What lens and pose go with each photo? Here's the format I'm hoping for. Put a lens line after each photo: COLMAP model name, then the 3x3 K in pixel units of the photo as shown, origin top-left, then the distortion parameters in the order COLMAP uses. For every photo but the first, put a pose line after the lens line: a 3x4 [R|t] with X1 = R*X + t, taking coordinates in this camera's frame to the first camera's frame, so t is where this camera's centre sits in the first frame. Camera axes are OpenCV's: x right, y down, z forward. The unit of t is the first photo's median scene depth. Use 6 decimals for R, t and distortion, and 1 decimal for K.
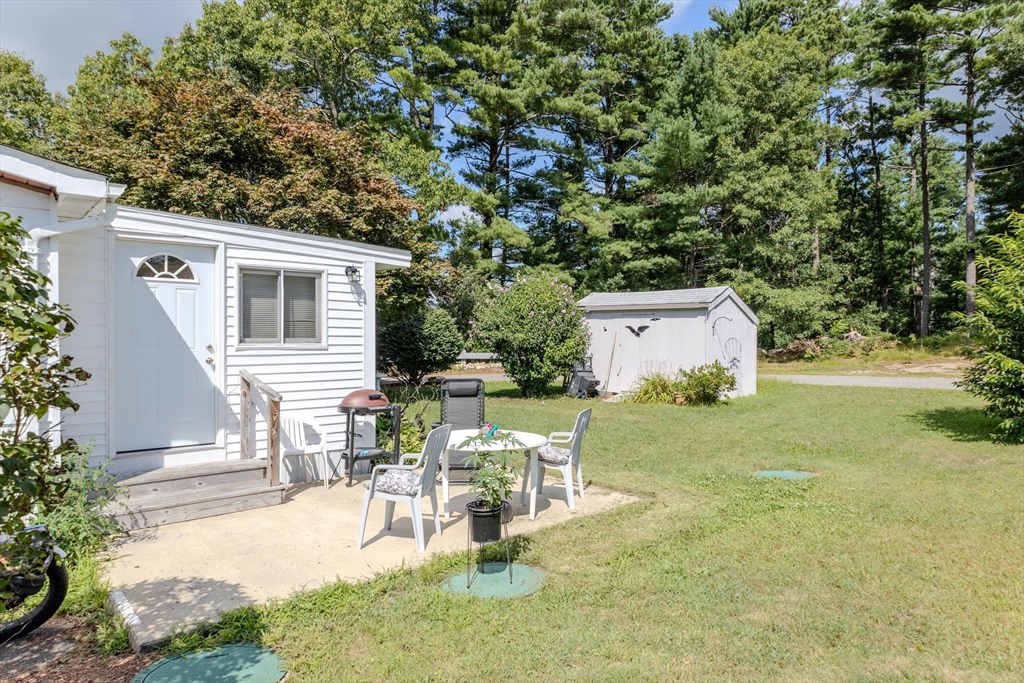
lens RADIAL K [[682.7, 0, 512.0], [0, 682.7, 341.5], [0, 0, 1]] dist [-0.002518, 0.000538]
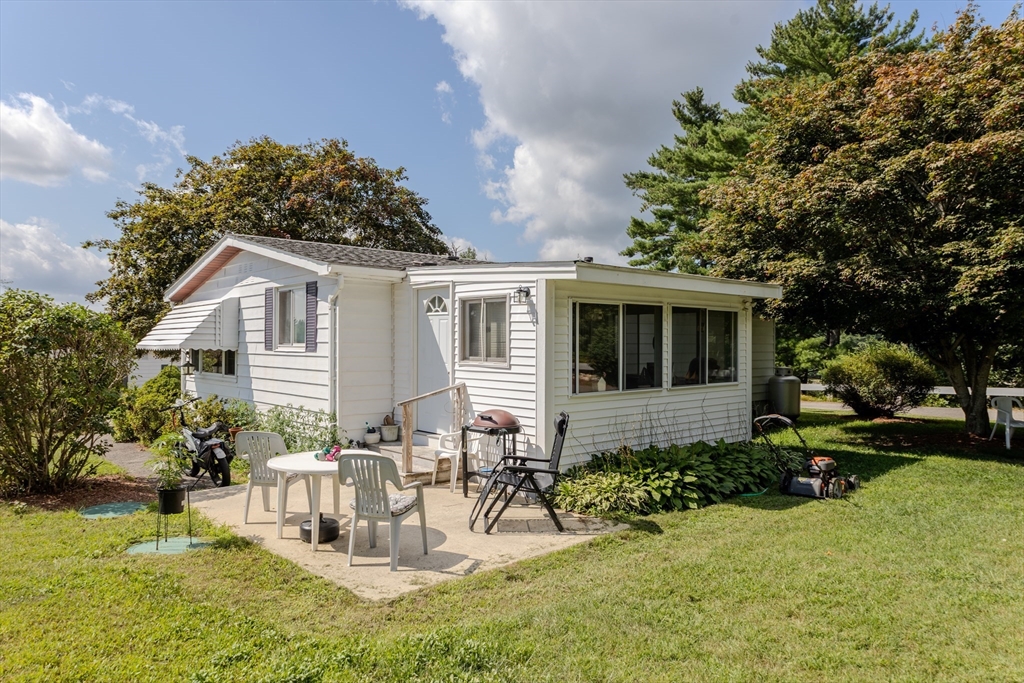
lens RADIAL K [[682.7, 0, 512.0], [0, 682.7, 341.5], [0, 0, 1]] dist [-0.002518, 0.000538]
pose [[0.048486, -0.000192, -0.998824, 0.857803], [-0.008893, 0.999960, -0.000624, -0.032858], [0.998784, 0.008913, 0.048483, 1.040651]]
